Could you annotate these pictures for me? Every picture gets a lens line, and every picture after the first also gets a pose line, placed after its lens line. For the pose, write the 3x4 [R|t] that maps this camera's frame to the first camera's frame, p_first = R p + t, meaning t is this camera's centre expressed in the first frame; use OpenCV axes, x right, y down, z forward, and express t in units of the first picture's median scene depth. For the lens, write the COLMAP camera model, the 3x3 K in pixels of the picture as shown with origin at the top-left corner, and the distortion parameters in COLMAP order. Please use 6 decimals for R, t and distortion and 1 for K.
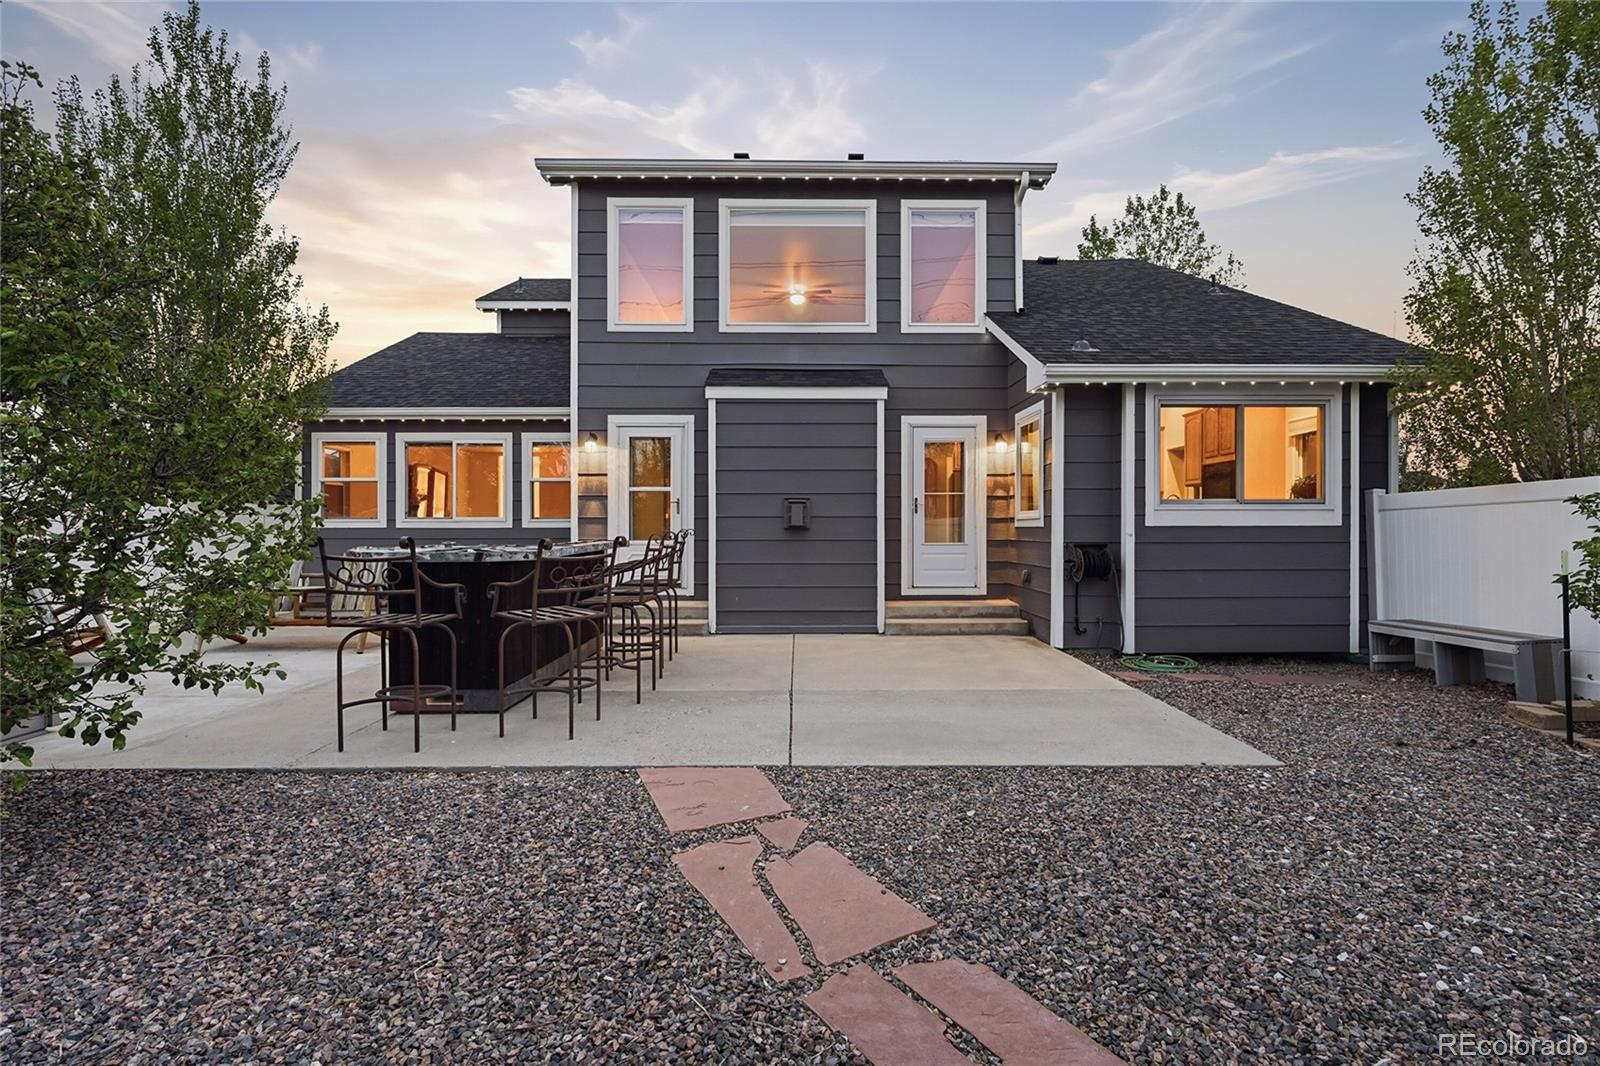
lens RADIAL K [[746.2, 0, 801.2], [0, 746.2, 538.6], [0, 0, 1]] dist [-0.002874, -0.000116]
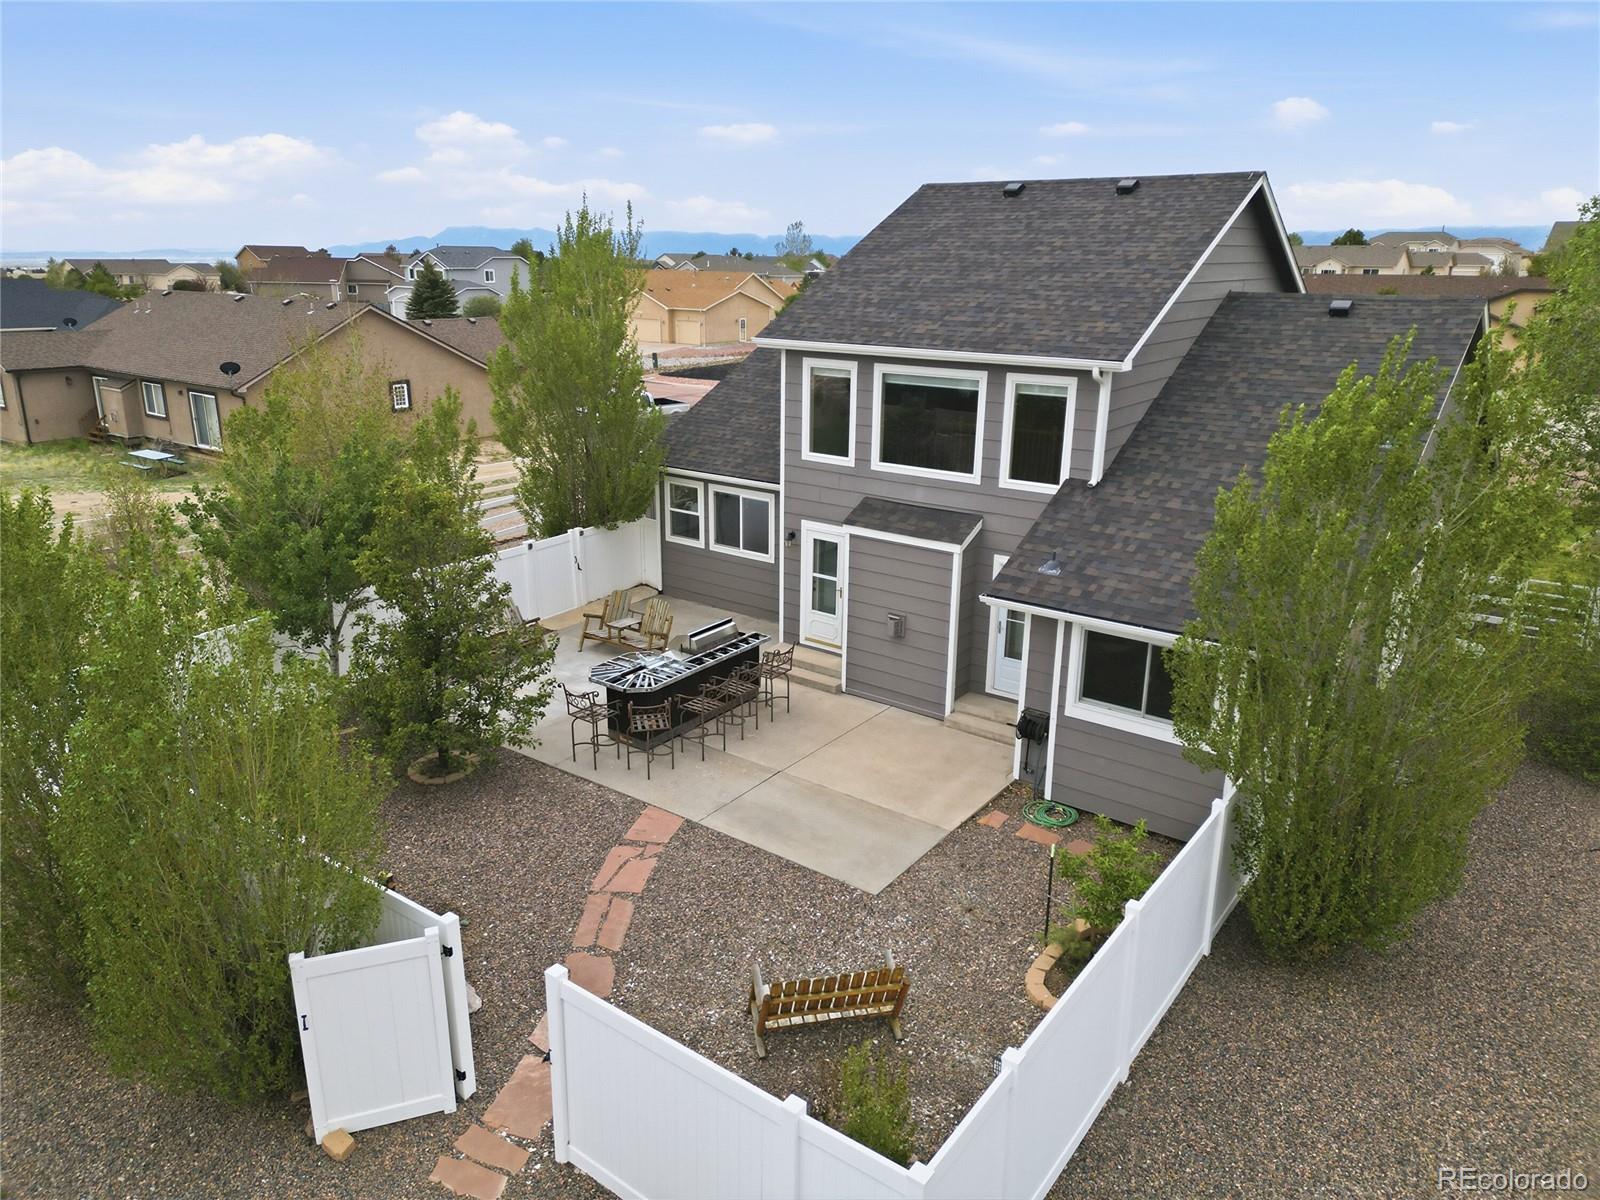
lens RADIAL K [[1090.4, 0, 802.0], [0, 1090.4, 597.3], [0, 0, 1]] dist [0.004833, 0.000253]
pose [[0.789200, 0.187109, -0.584938, 0.936050], [-0.012736, 0.957240, 0.289015, -0.605797], [0.614004, -0.220641, 0.757837, -0.549561]]
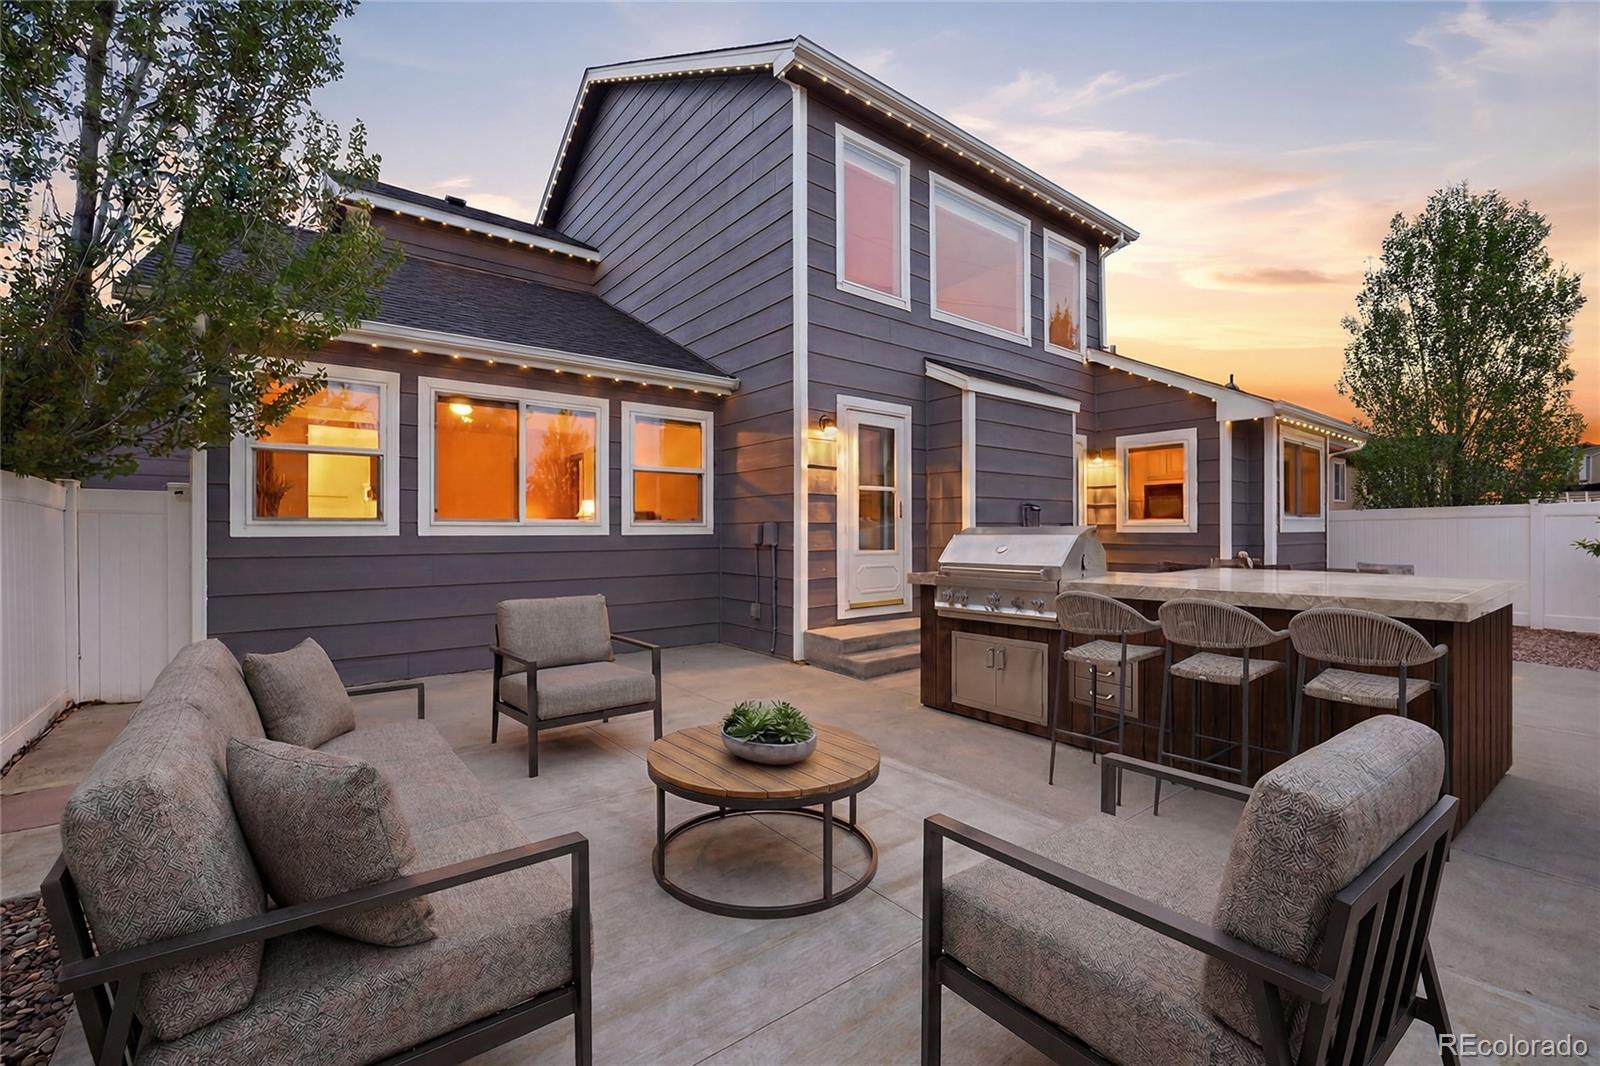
lens RADIAL K [[674.1, 0, 803.1], [0, 674.1, 525.8], [0, 0, 1]] dist [0.001243, 0.000028]
pose [[0.795657, 0.003226, 0.605739, -0.727451], [0.007649, 0.999853, -0.015372, -0.013479], [-0.605699, 0.016864, 0.795515, 0.450496]]
